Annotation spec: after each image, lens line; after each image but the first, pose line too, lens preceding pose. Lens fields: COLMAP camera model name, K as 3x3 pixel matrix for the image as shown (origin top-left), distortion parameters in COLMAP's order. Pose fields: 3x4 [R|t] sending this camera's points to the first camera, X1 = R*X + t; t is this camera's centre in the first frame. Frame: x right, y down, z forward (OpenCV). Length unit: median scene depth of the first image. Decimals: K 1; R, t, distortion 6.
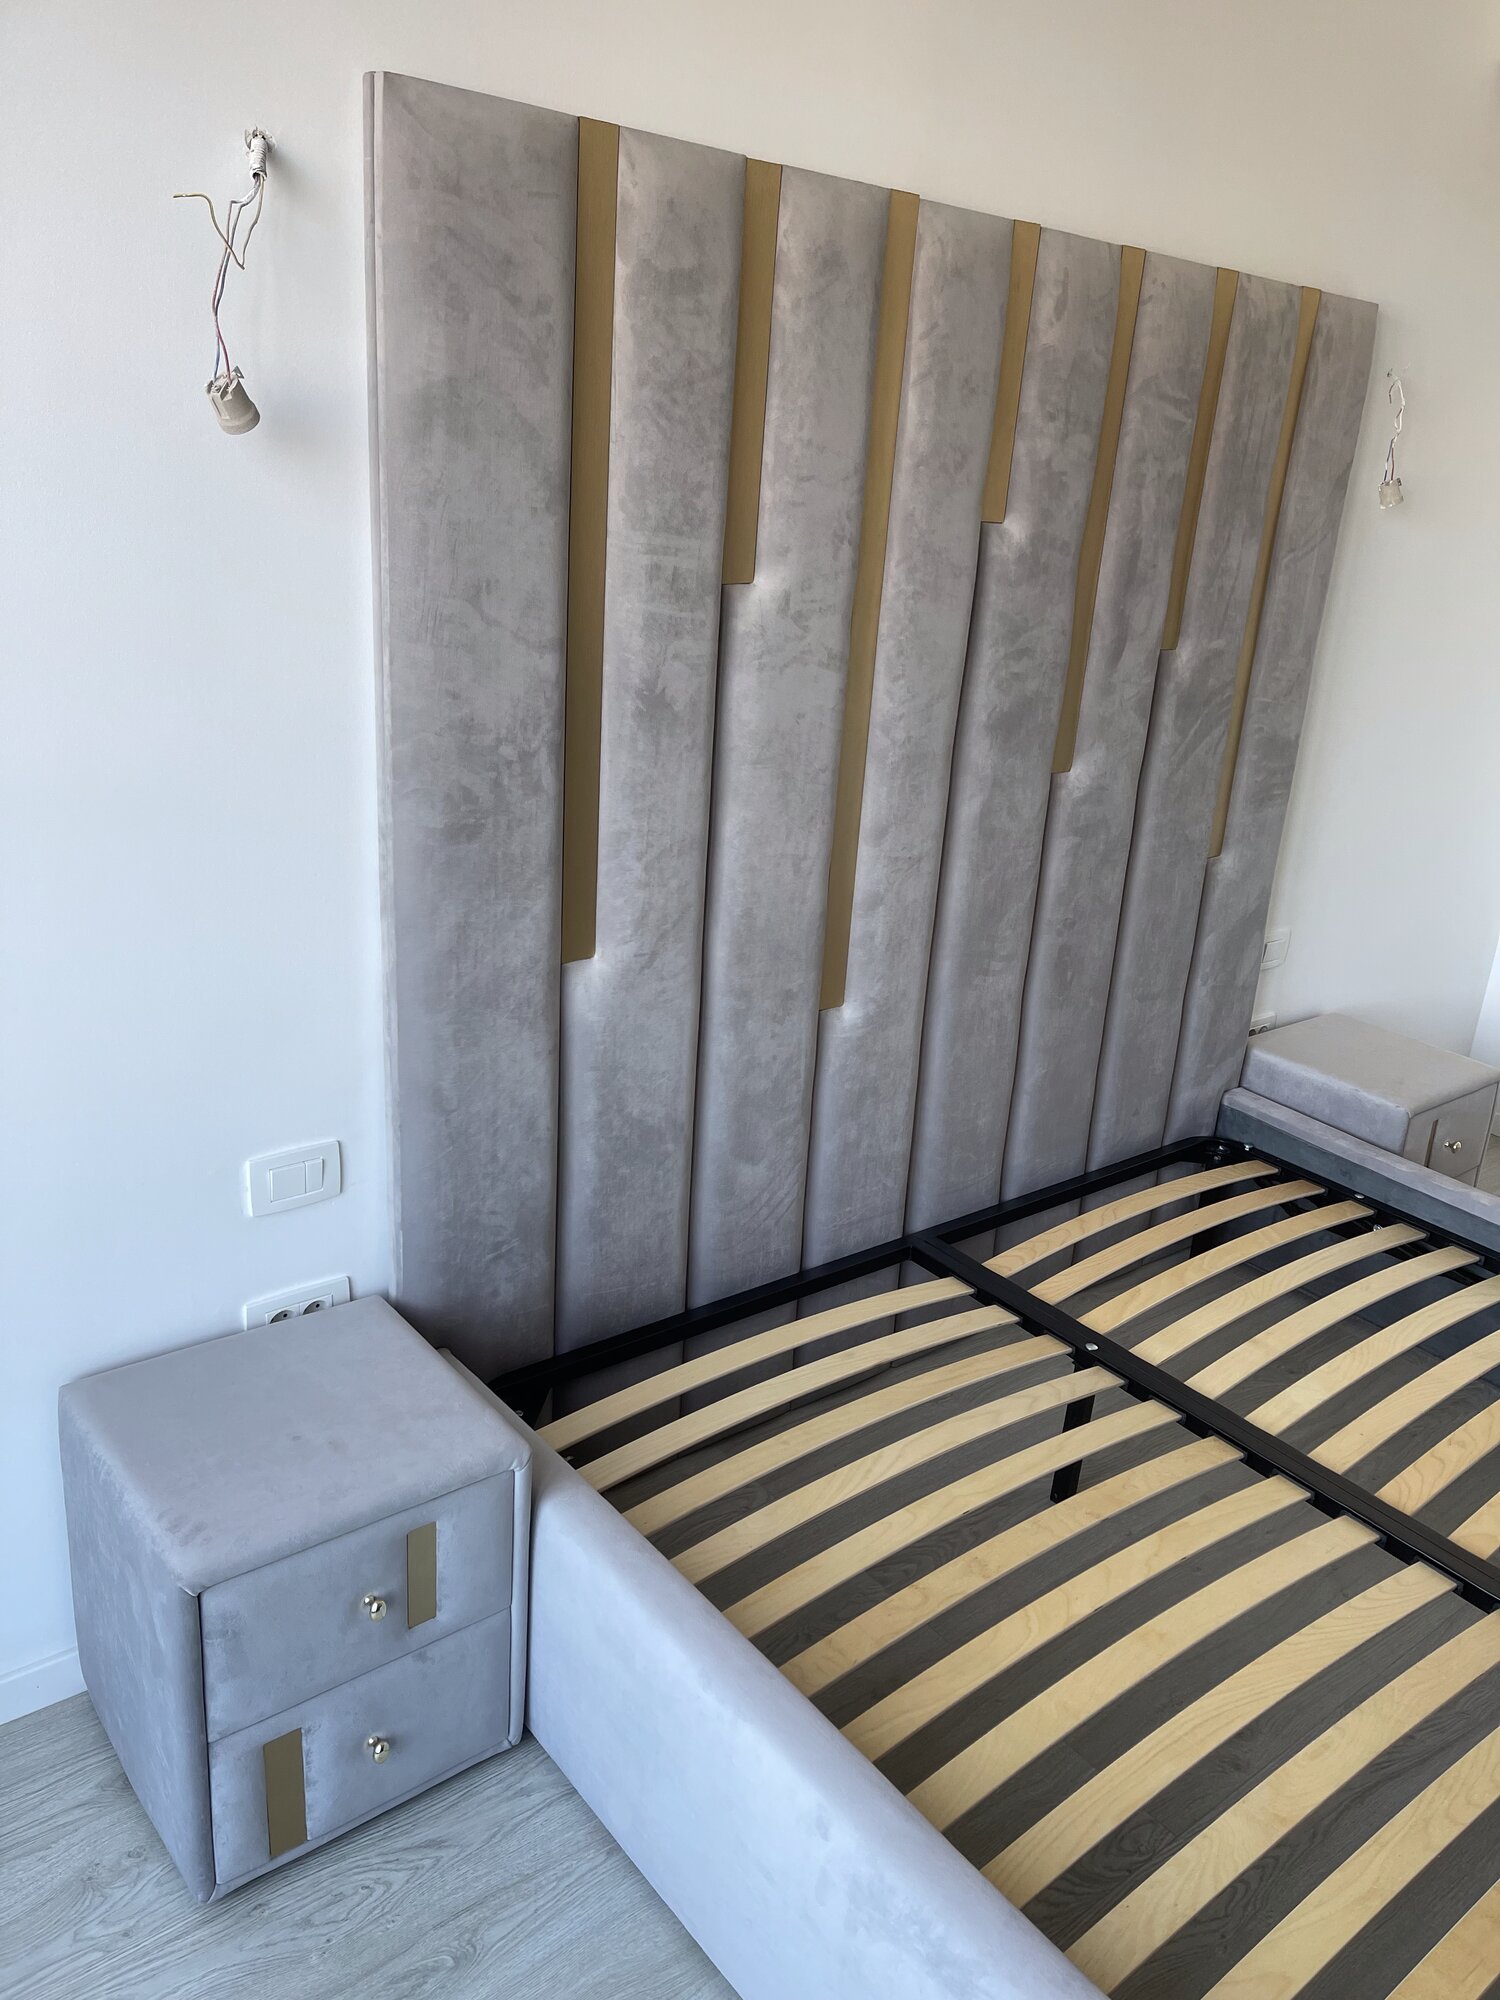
lens RADIAL K [[1500.3, 0, 757.4], [0, 1500.3, 1009.2], [0, 0, 1]] dist [0.072946, -0.088989]
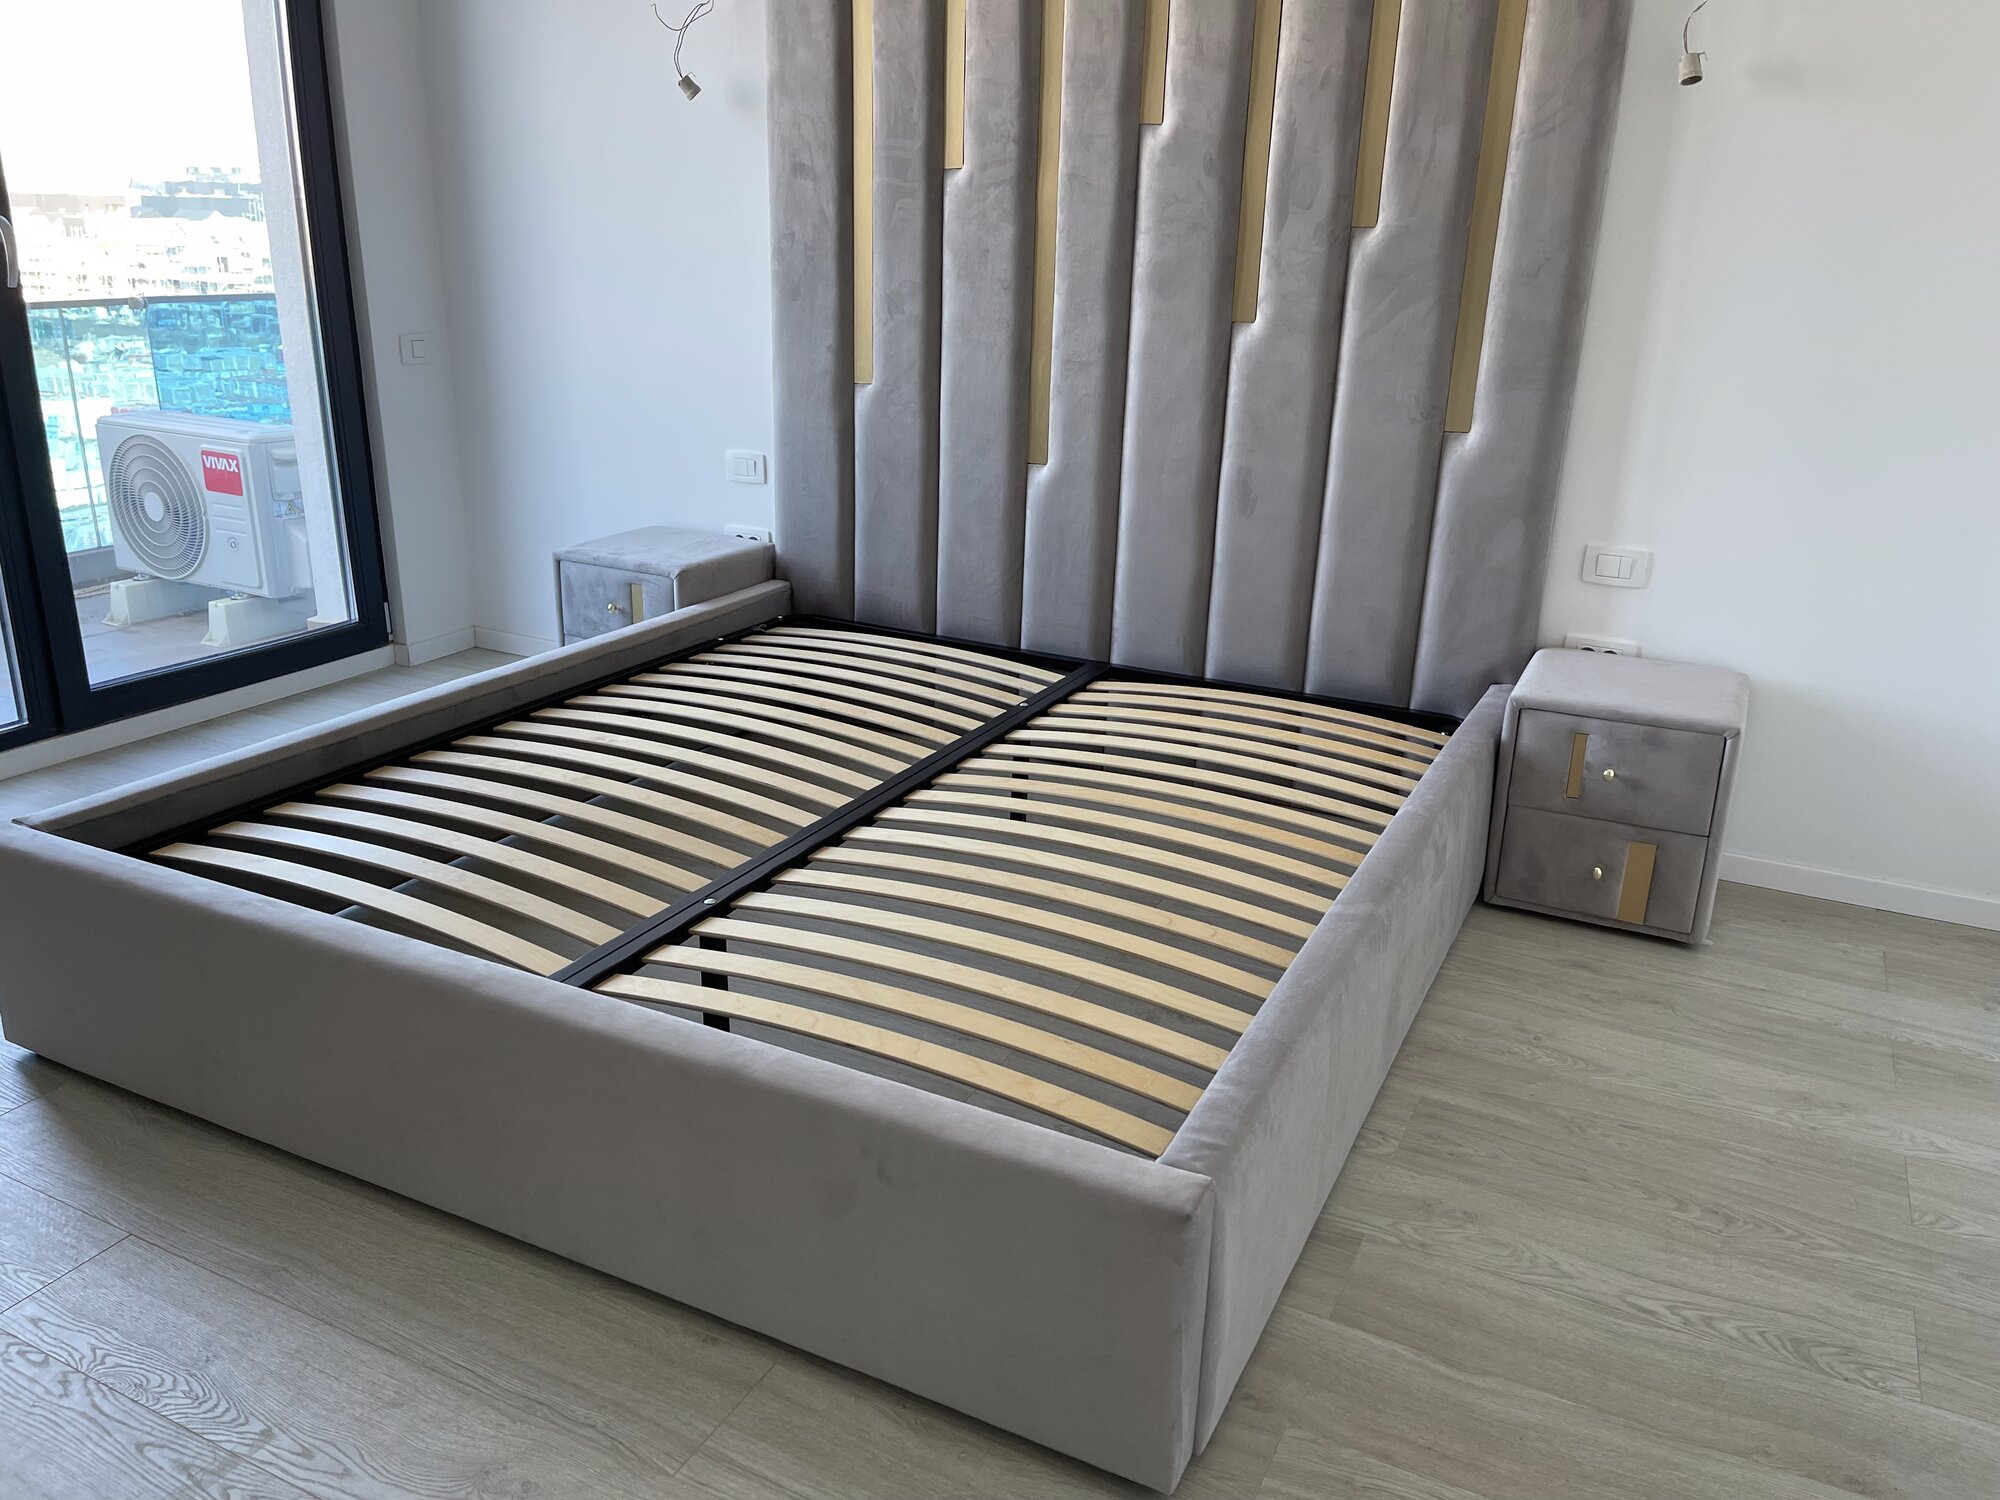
lens RADIAL K [[1500.3, 0, 1018.8], [0, 1500.3, 753.2], [0, 0, 1]] dist [0.072946, -0.088989]
pose [[0.426106, 0.237587, -0.872918, 1.628361], [-0.308800, 0.945145, 0.106508, 0.135328], [0.850339, 0.224174, 0.476099, 0.382209]]
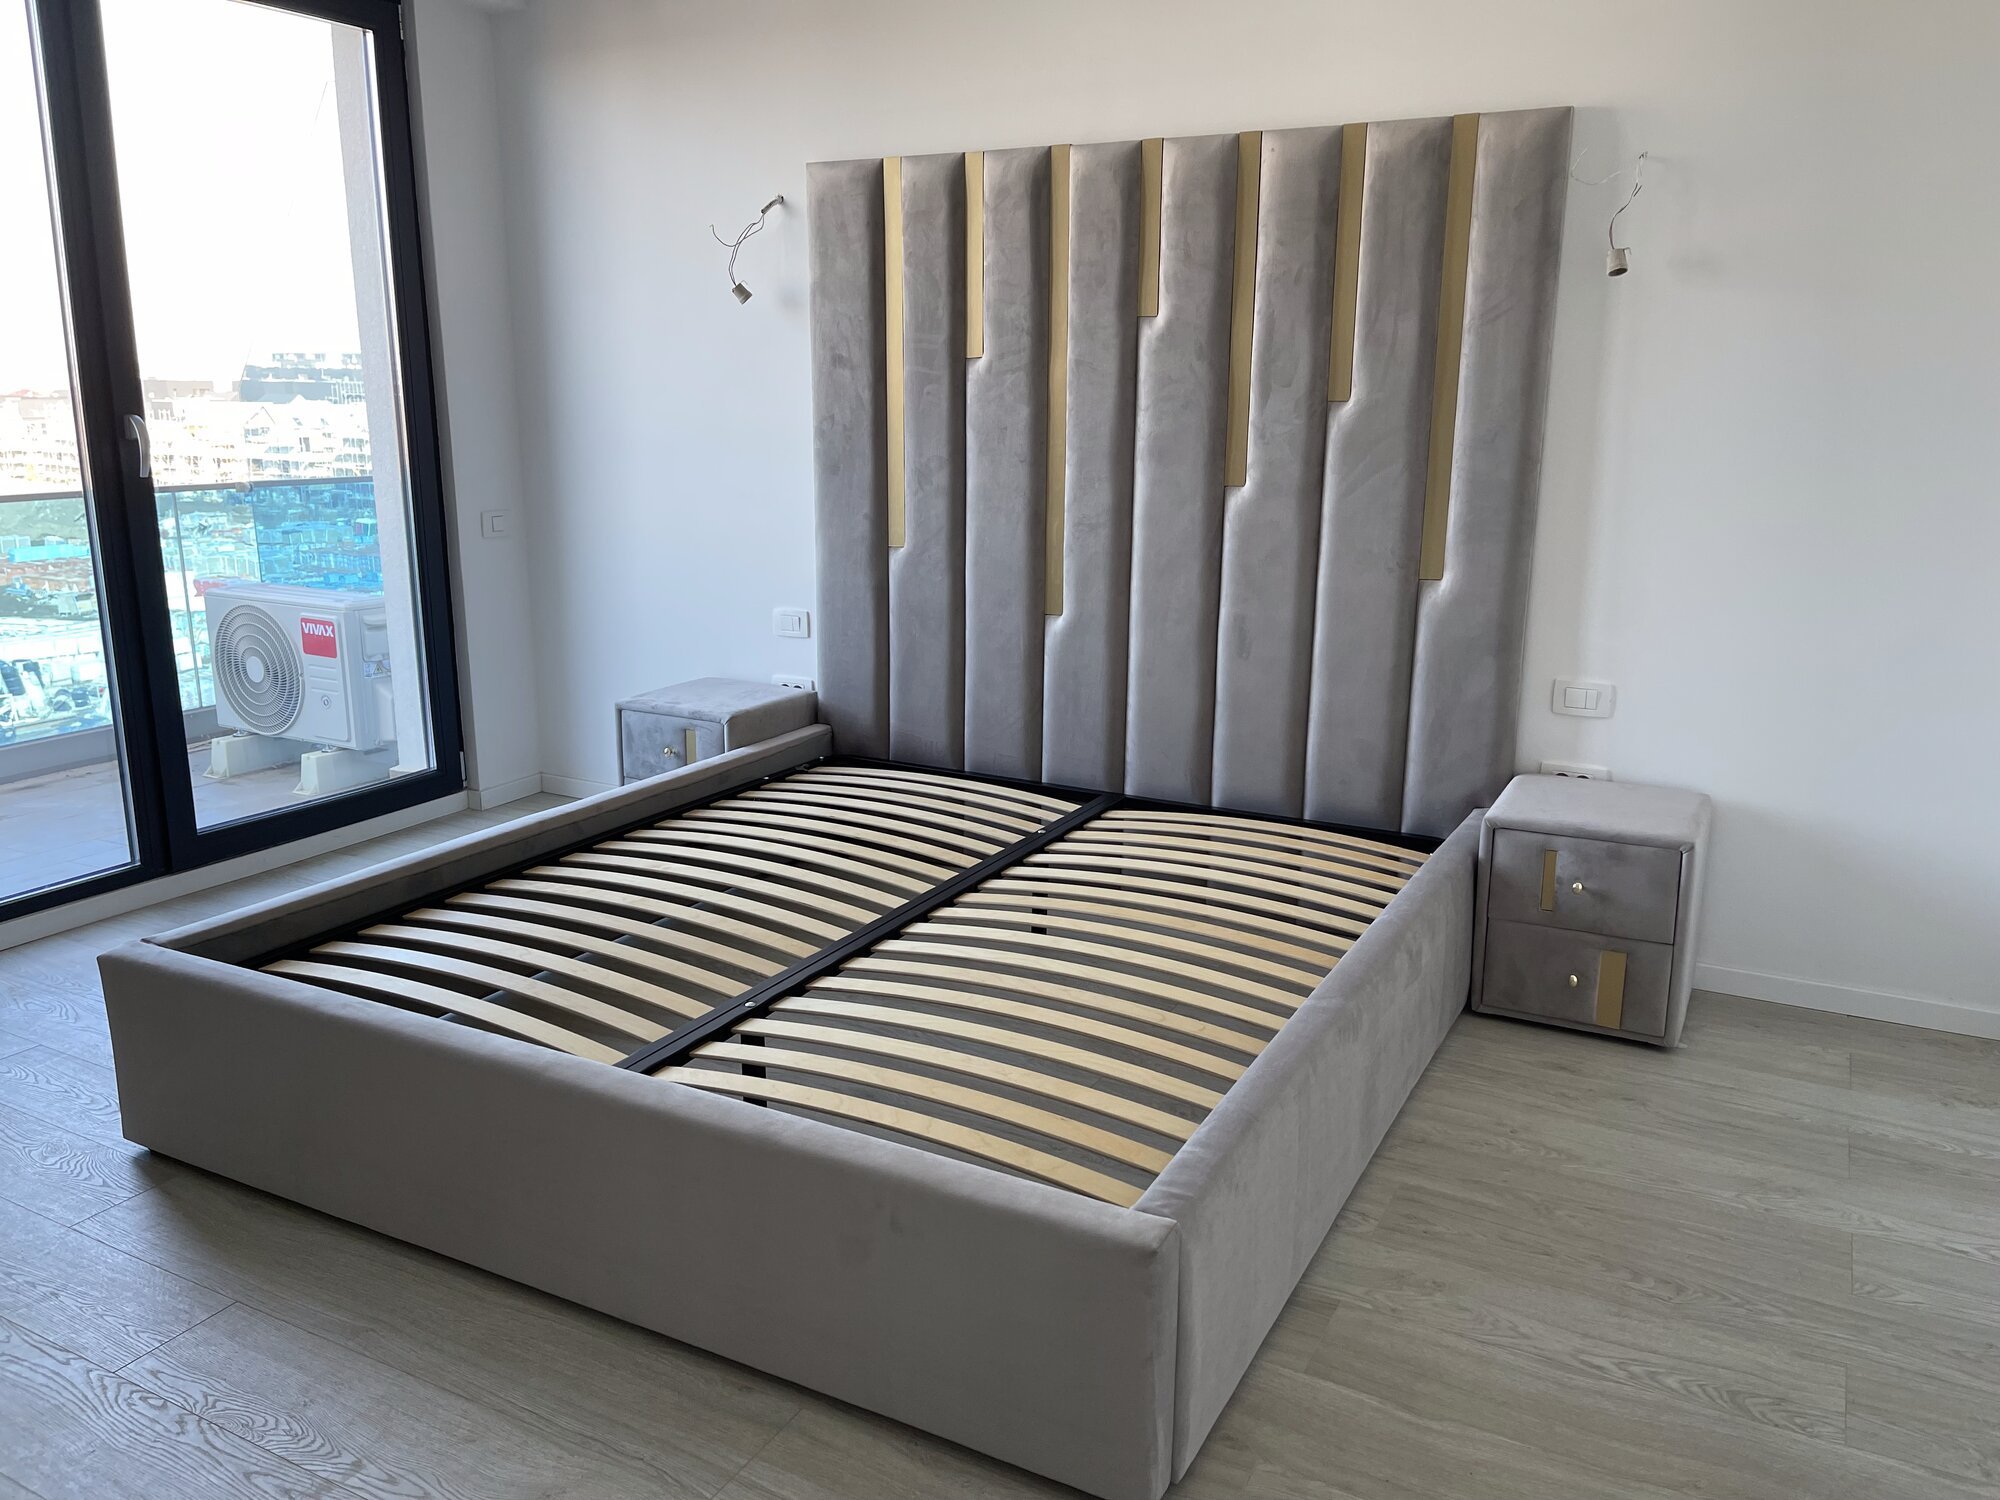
lens RADIAL K [[1500.3, 0, 1019.4], [0, 1500.3, 750.6], [0, 0, 1]] dist [0.072946, -0.088989]
pose [[0.398449, 0.141862, -0.906153, 1.771694], [-0.294175, 0.955537, 0.020241, 0.137125], [0.868734, 0.258502, 0.422465, 0.355733]]
